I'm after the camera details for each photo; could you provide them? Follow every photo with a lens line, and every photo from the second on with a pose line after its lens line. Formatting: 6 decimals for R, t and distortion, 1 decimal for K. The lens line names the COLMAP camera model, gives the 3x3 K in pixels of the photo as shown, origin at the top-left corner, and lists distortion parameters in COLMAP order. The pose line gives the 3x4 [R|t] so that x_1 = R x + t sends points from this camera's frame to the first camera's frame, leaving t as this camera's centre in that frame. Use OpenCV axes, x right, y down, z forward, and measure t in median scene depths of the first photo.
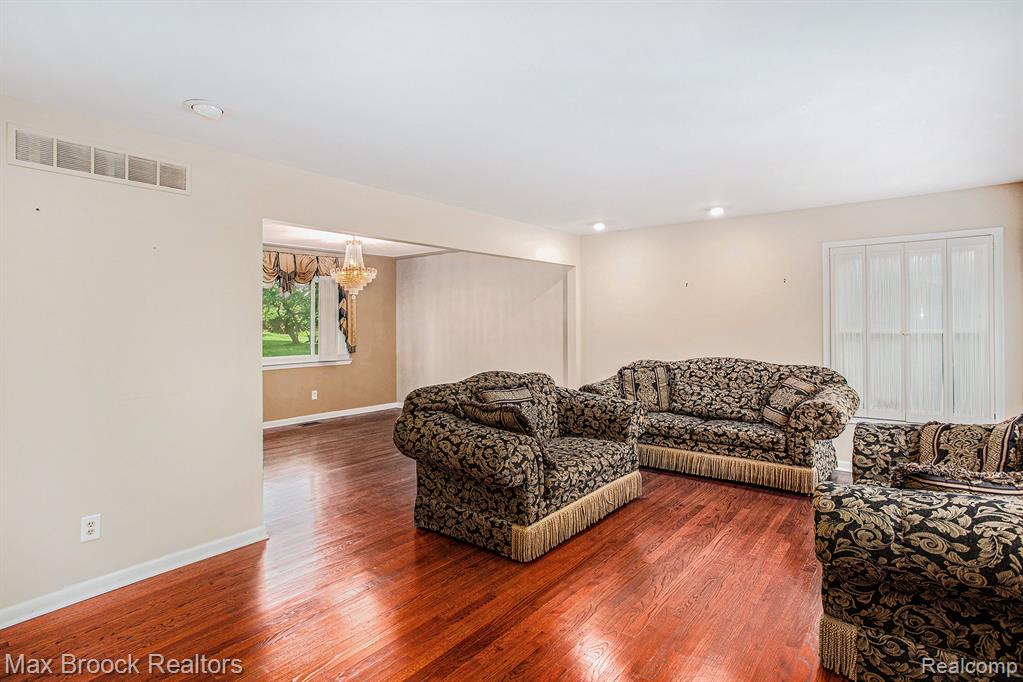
lens RADIAL K [[508.2, 0, 514.2], [0, 508.2, 339.1], [0, 0, 1]] dist [-0.050003, 0.016282]
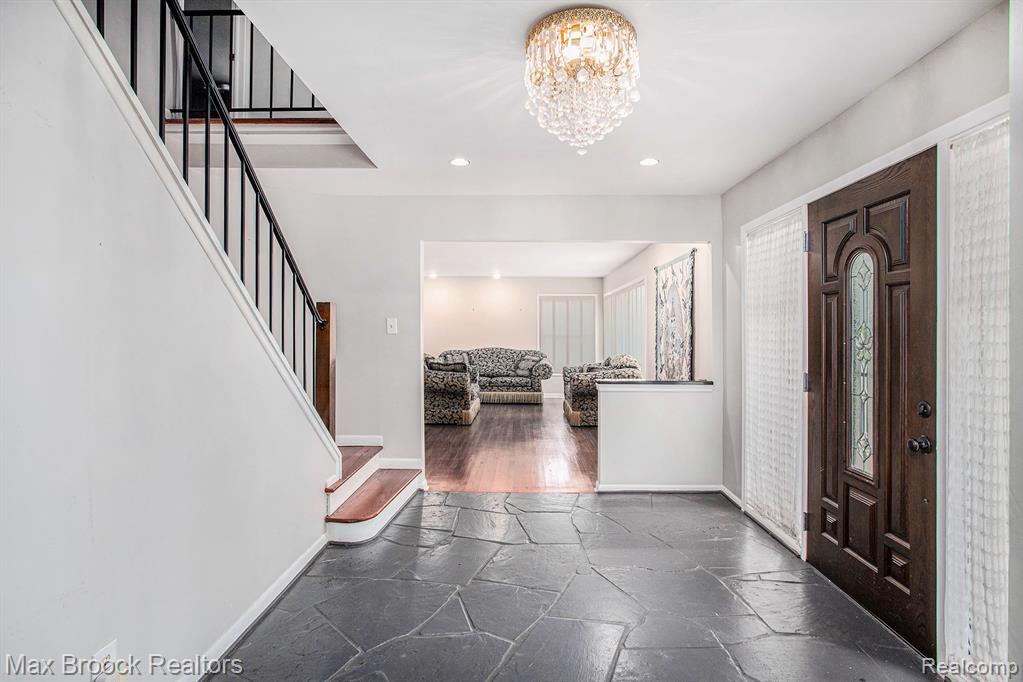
lens RADIAL K [[508.2, 0, 520.1], [0, 508.2, 334.7], [0, 0, 1]] dist [-0.050003, 0.016282]
pose [[0.791617, 0.007953, 0.610966, -0.894144], [0.003890, 0.999829, -0.018055, 0.030128], [-0.611005, 0.016669, 0.791451, -0.787988]]
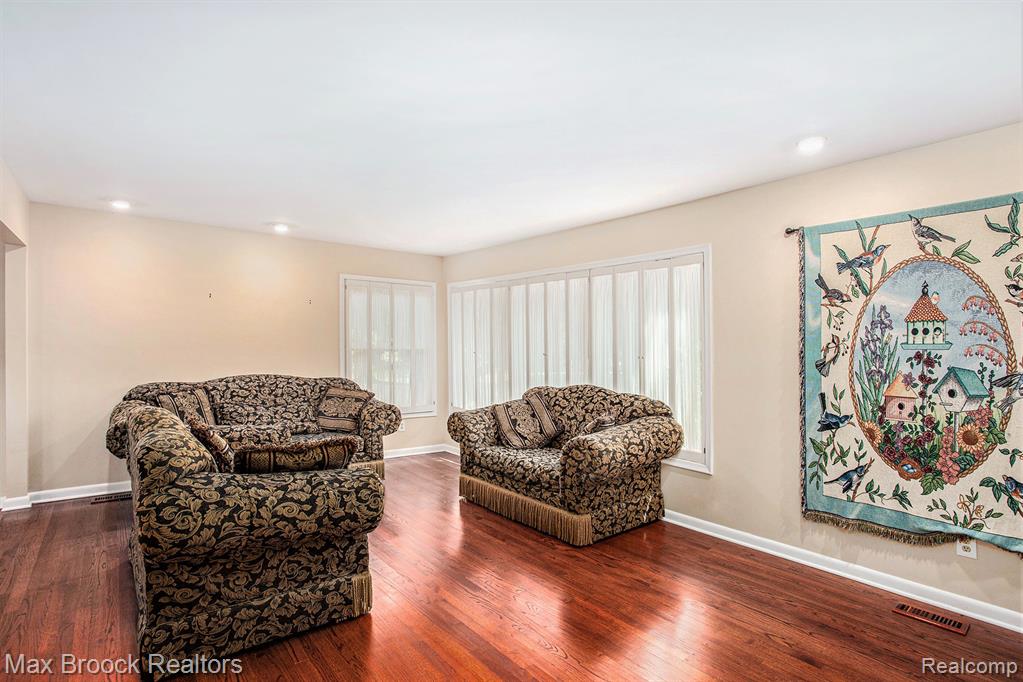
lens RADIAL K [[508.2, 0, 517.2], [0, 508.2, 336.1], [0, 0, 1]] dist [-0.050003, 0.016282]
pose [[0.228996, 0.027249, 0.973046, -0.526862], [0.007680, 0.999526, -0.029798, -0.006486], [-0.973397, 0.014296, 0.228679, 0.364904]]
